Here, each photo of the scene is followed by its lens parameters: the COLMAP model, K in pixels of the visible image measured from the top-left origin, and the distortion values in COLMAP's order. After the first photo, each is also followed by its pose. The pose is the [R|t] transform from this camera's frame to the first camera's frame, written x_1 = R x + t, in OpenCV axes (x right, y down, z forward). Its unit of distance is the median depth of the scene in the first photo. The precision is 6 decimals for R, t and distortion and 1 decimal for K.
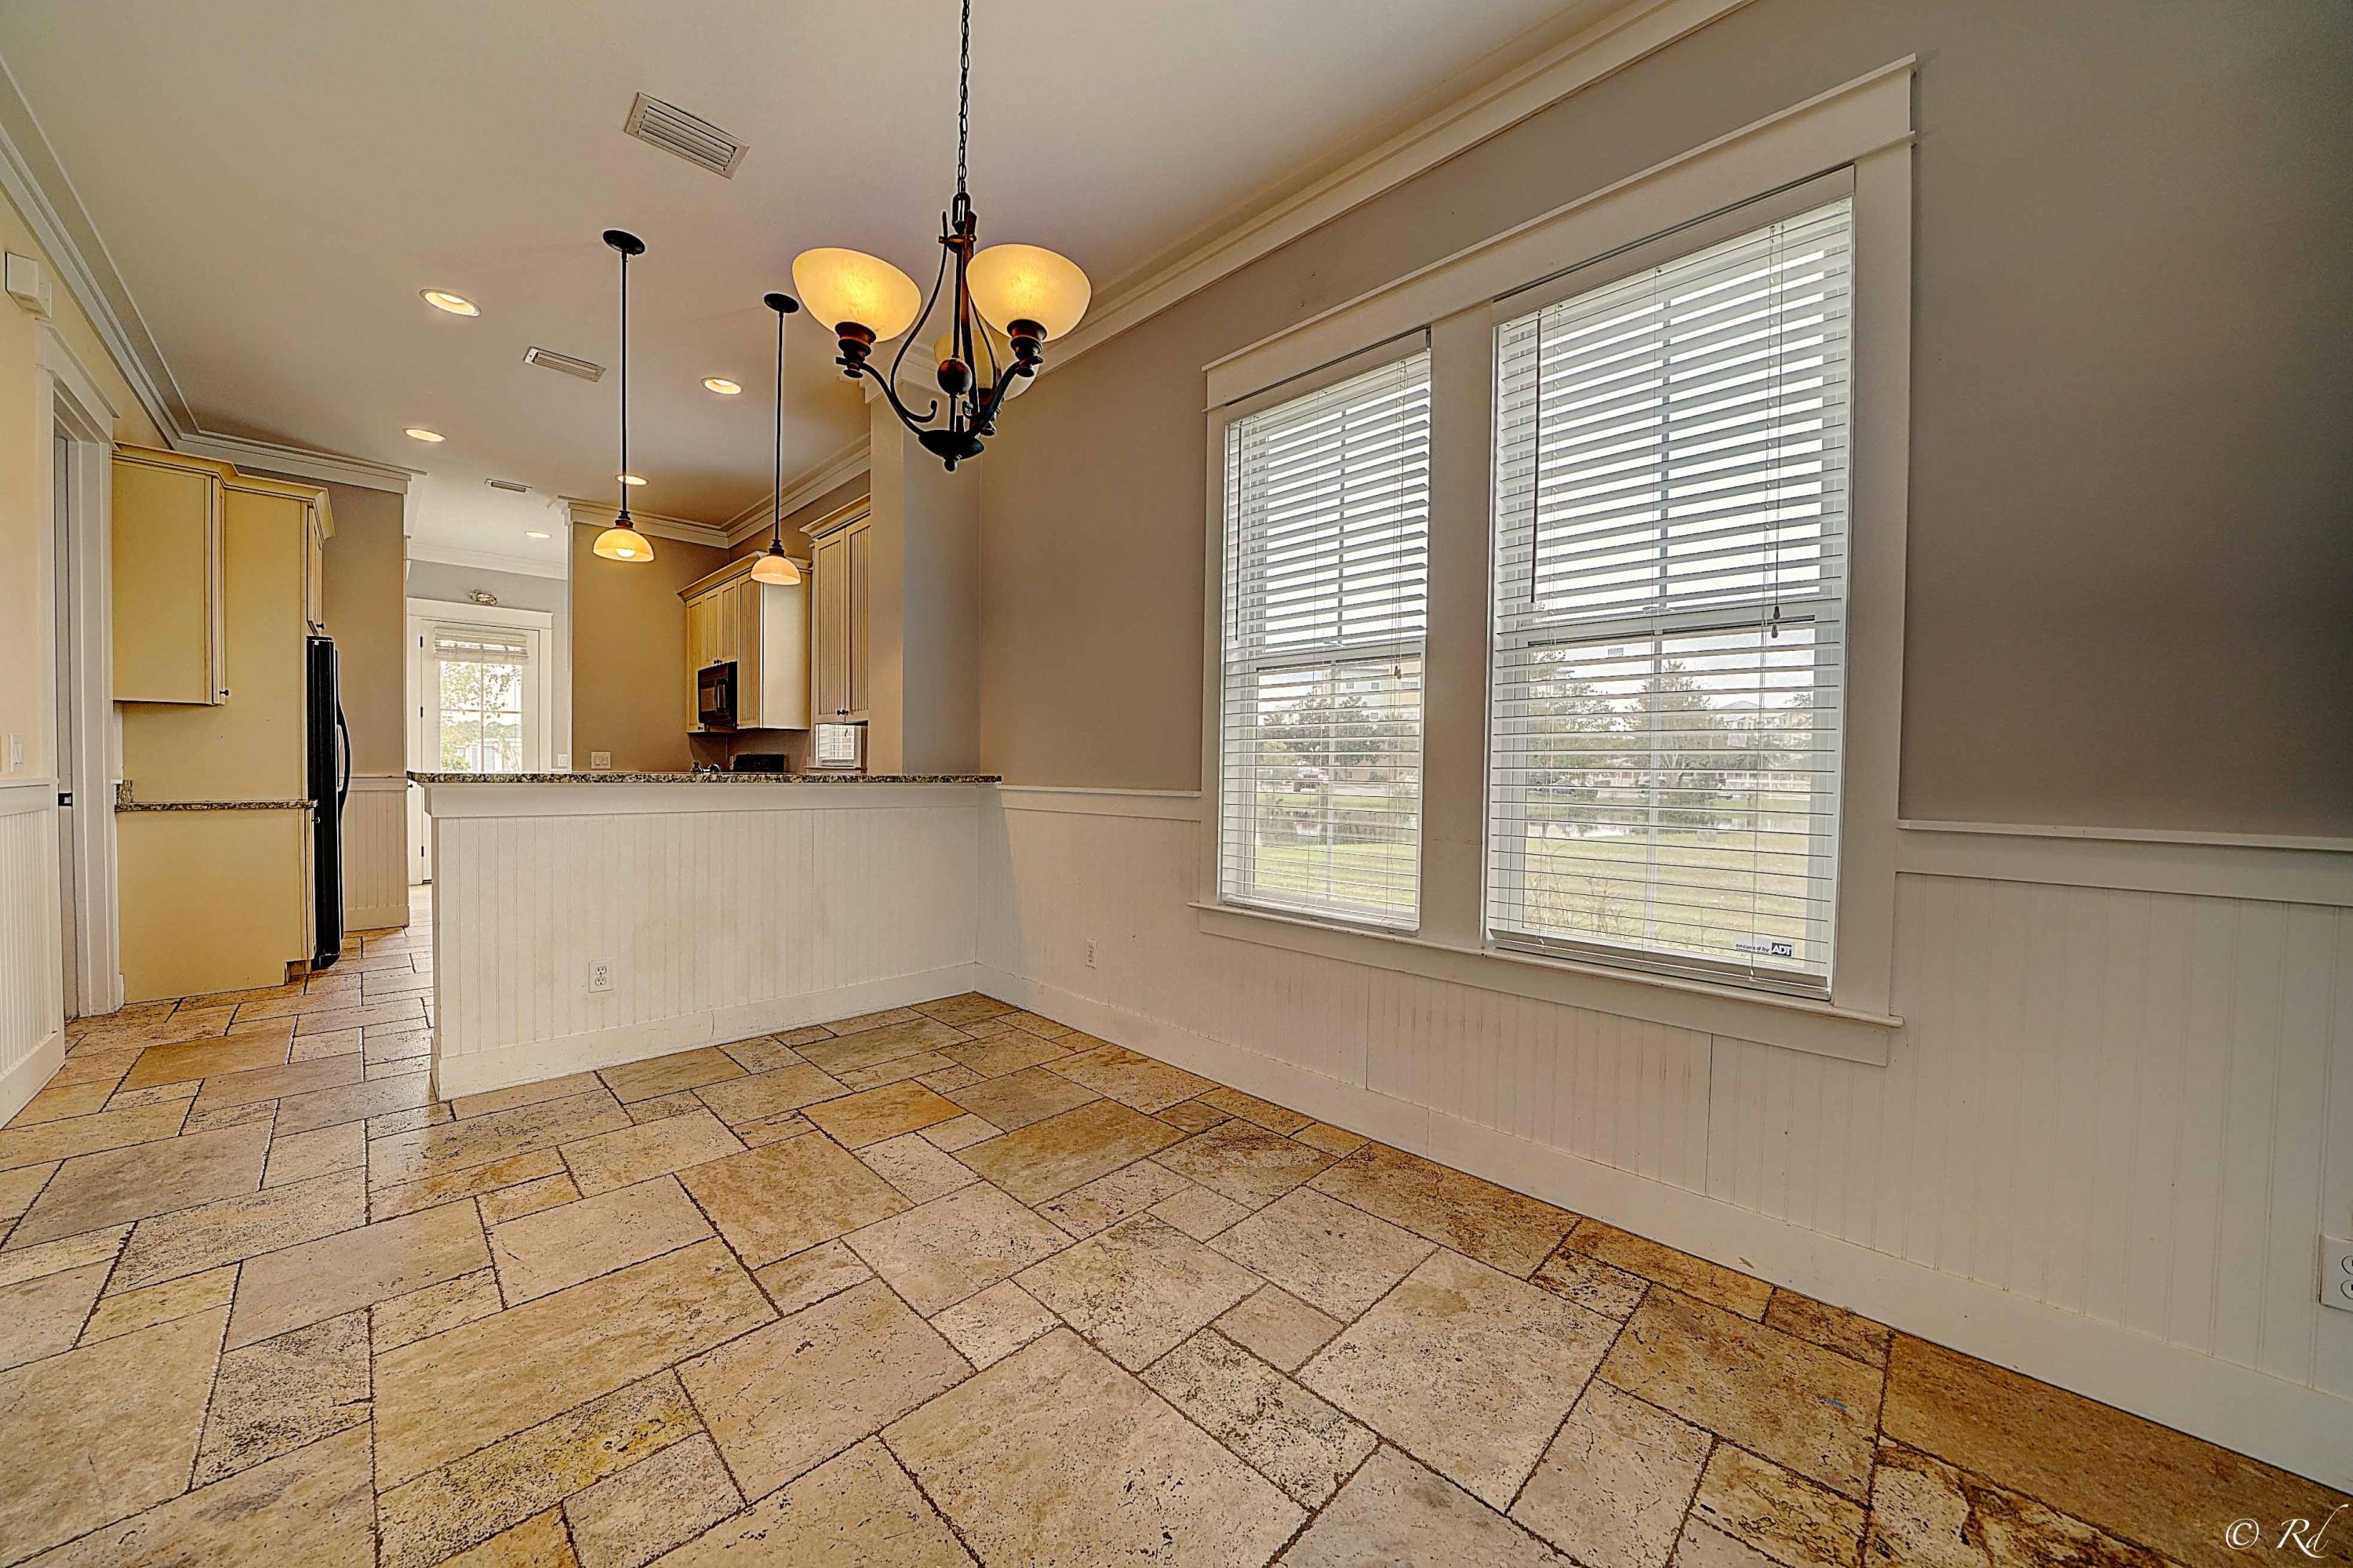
lens RADIAL K [[813.5, 0, 1172.5], [0, 813.5, 789.0], [0, 0, 1]] dist [-0.030171, 0.003882]
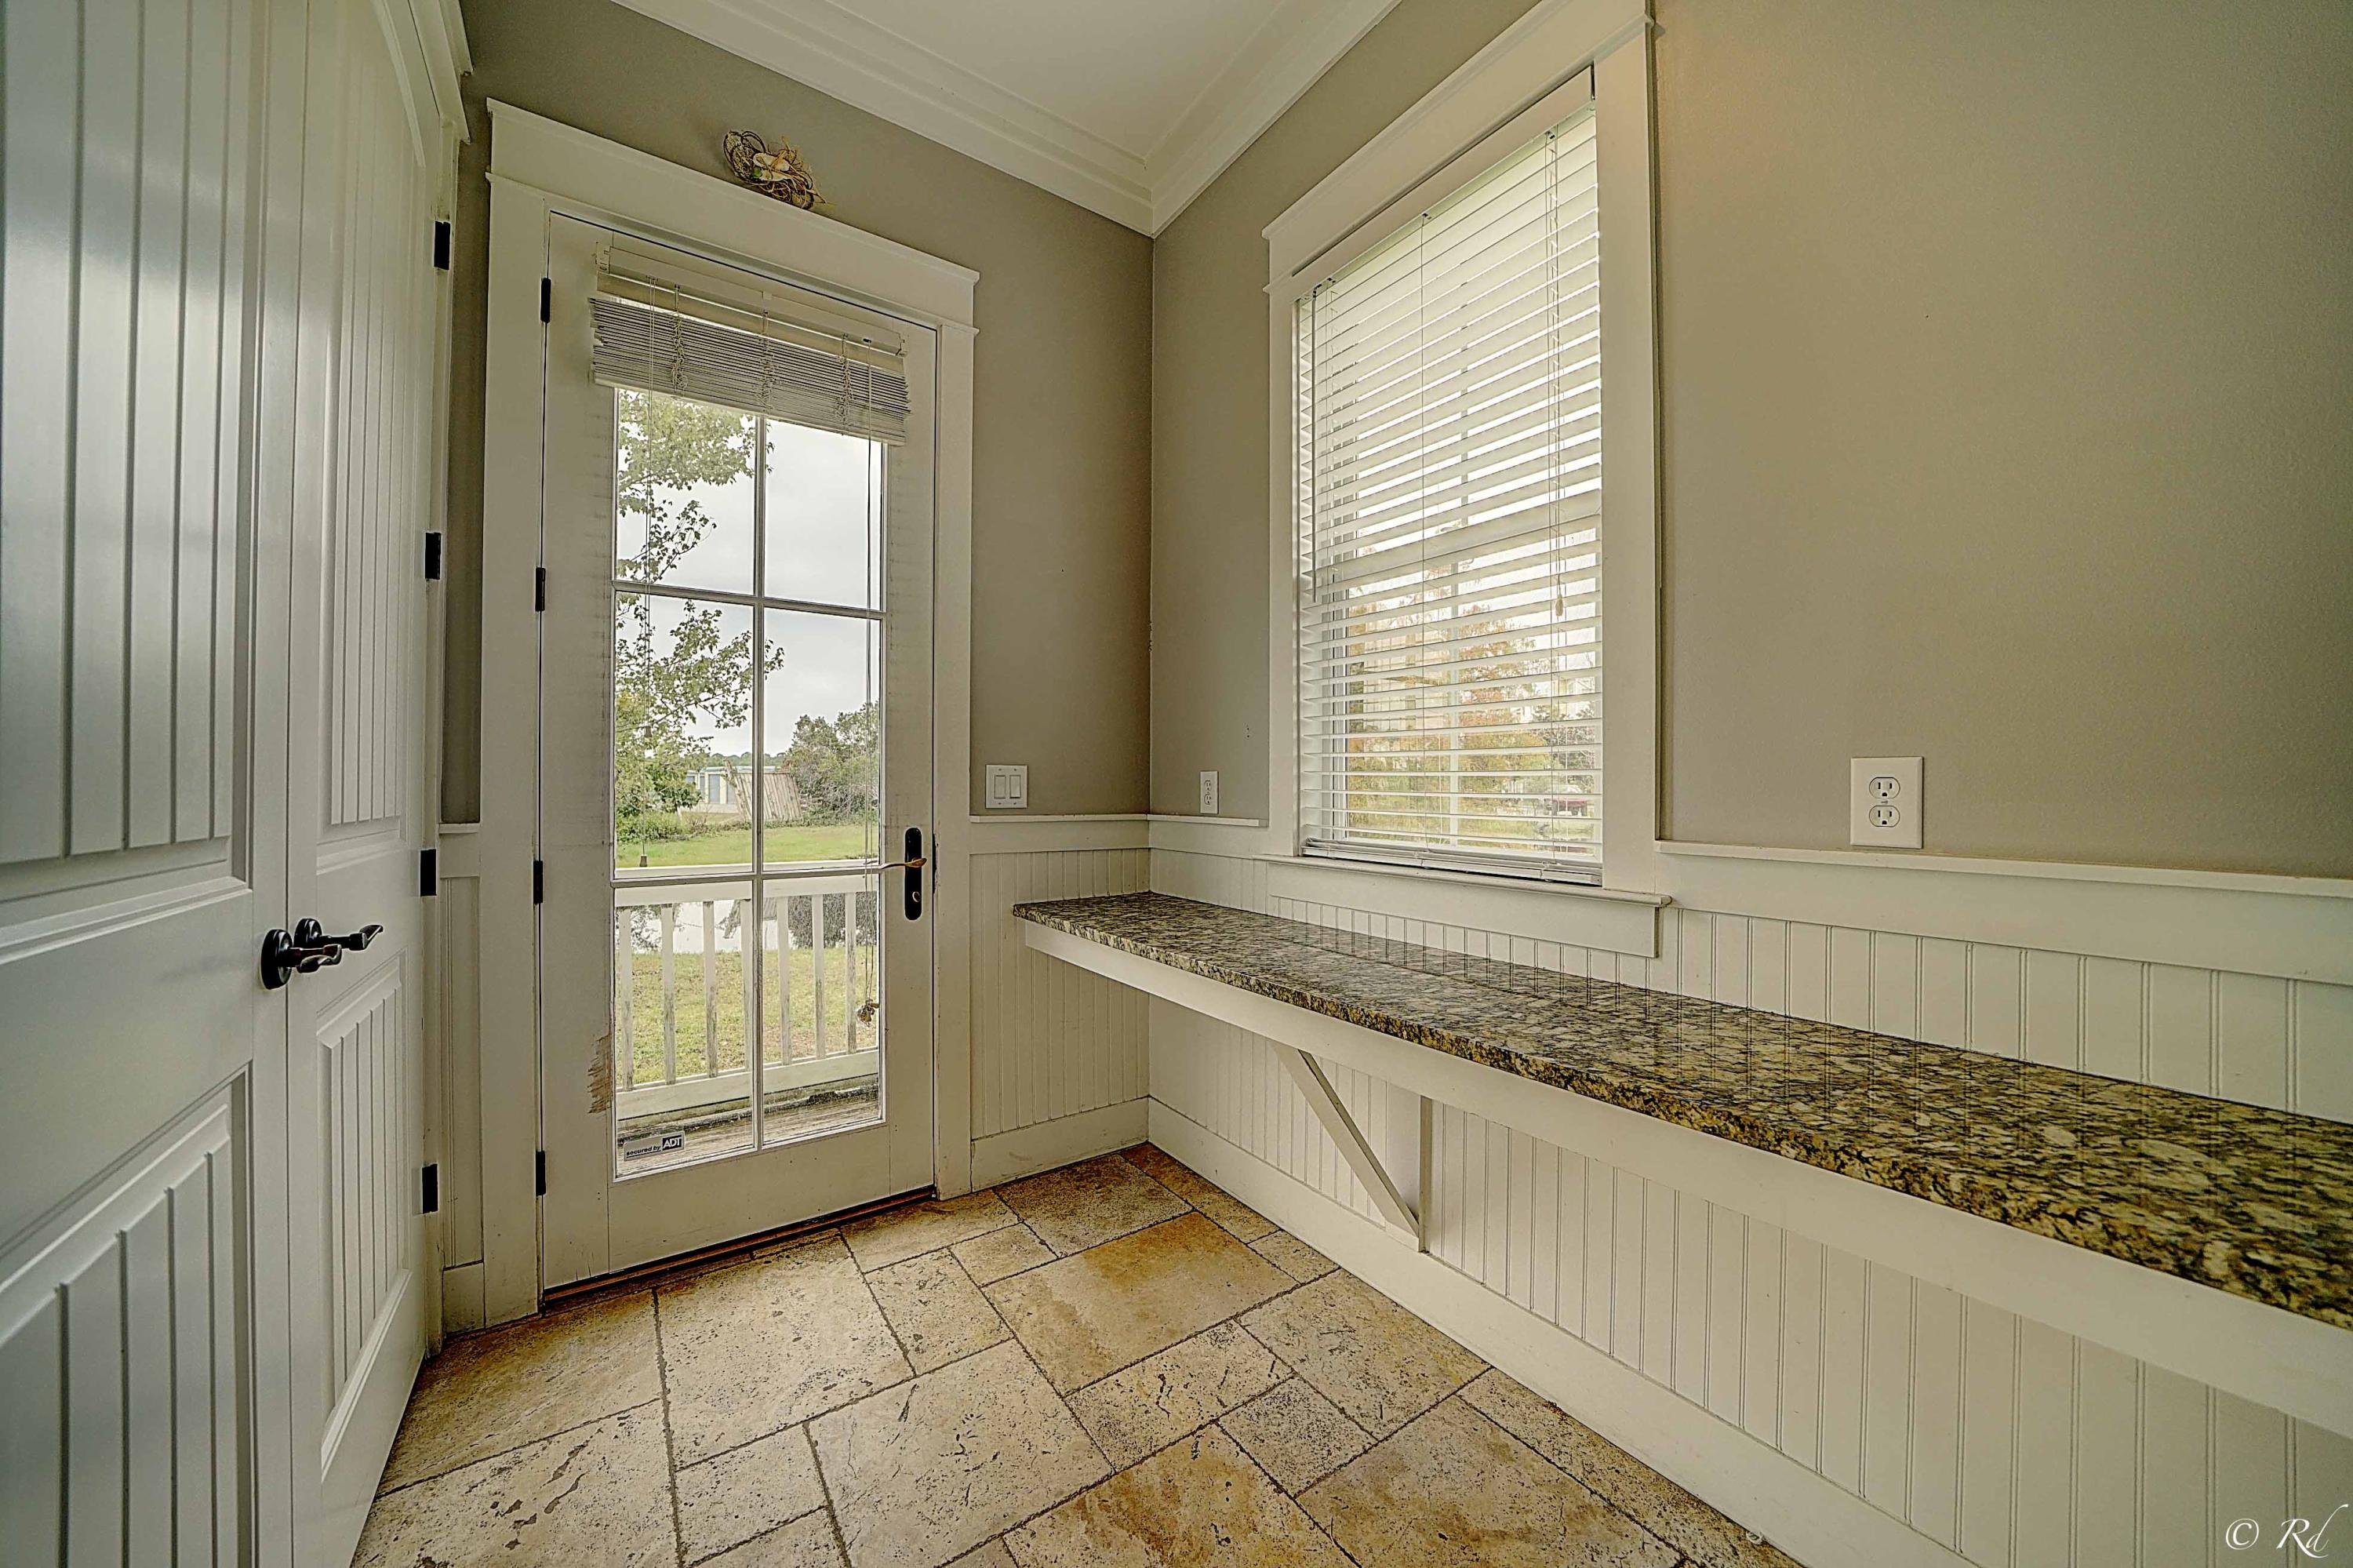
lens RADIAL K [[817.5, 0, 1174.2], [0, 817.5, 785.3], [0, 0, 1]] dist [-0.027952, 0.004353]
pose [[0.981569, -0.010600, -0.190815, -2.353342], [0.005030, 0.999548, -0.029651, -0.094653], [0.191043, 0.028144, 0.981178, 2.642107]]
